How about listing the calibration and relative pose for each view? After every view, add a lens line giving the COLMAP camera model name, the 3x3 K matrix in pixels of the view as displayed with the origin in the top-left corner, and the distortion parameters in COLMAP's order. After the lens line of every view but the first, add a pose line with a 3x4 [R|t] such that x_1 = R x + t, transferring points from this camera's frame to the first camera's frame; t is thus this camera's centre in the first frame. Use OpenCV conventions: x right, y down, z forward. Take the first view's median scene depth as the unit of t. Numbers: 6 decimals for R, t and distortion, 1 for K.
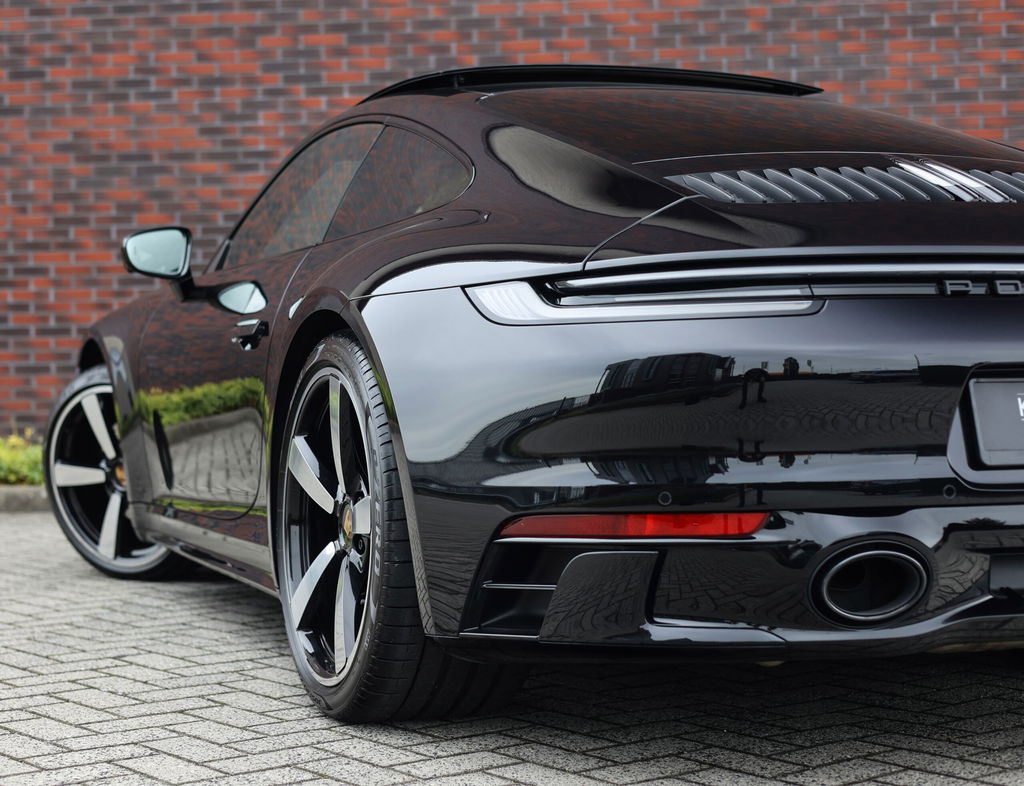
lens RADIAL K [[1658.0, 0, 516.9], [0, 1658.0, 363.9], [0, 0, 1]] dist [0.023093, 0.000000]
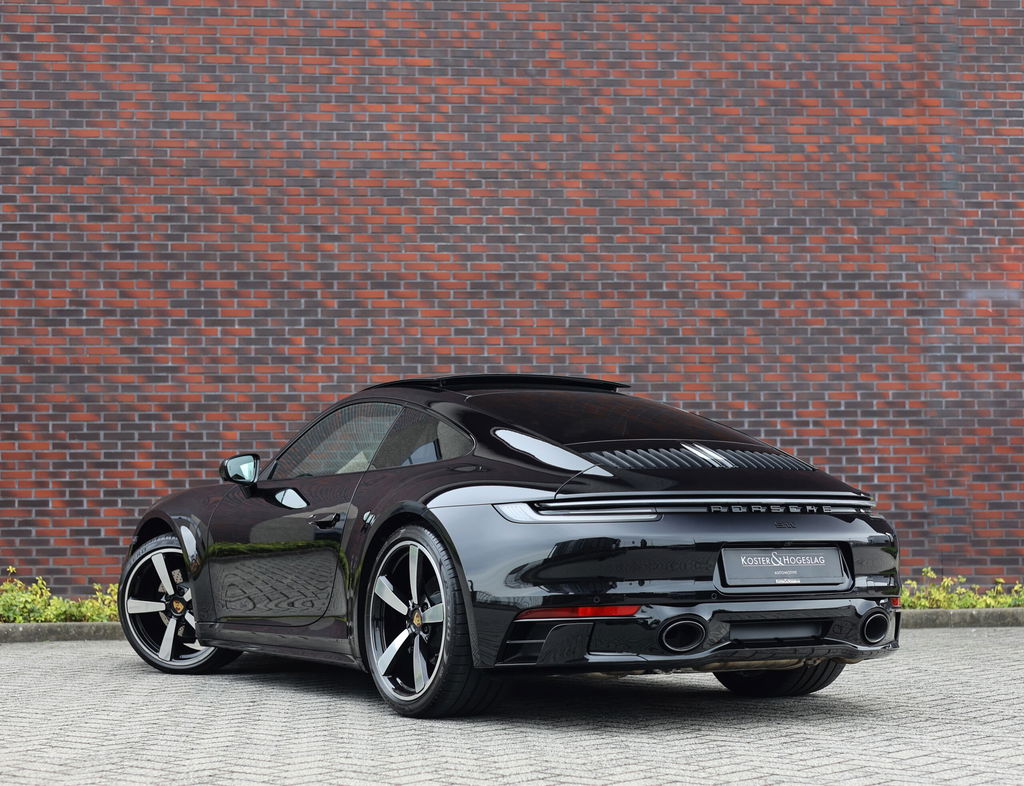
lens RADIAL K [[1749.7, 0, 538.6], [0, 1749.7, 400.6], [0, 0, 1]] dist [0.038152, 0.000000]
pose [[0.980252, 0.019099, 0.196828, -0.142971], [-0.005731, 0.997651, -0.068267, -0.008922], [-0.197669, 0.065790, 0.978058, -0.419158]]
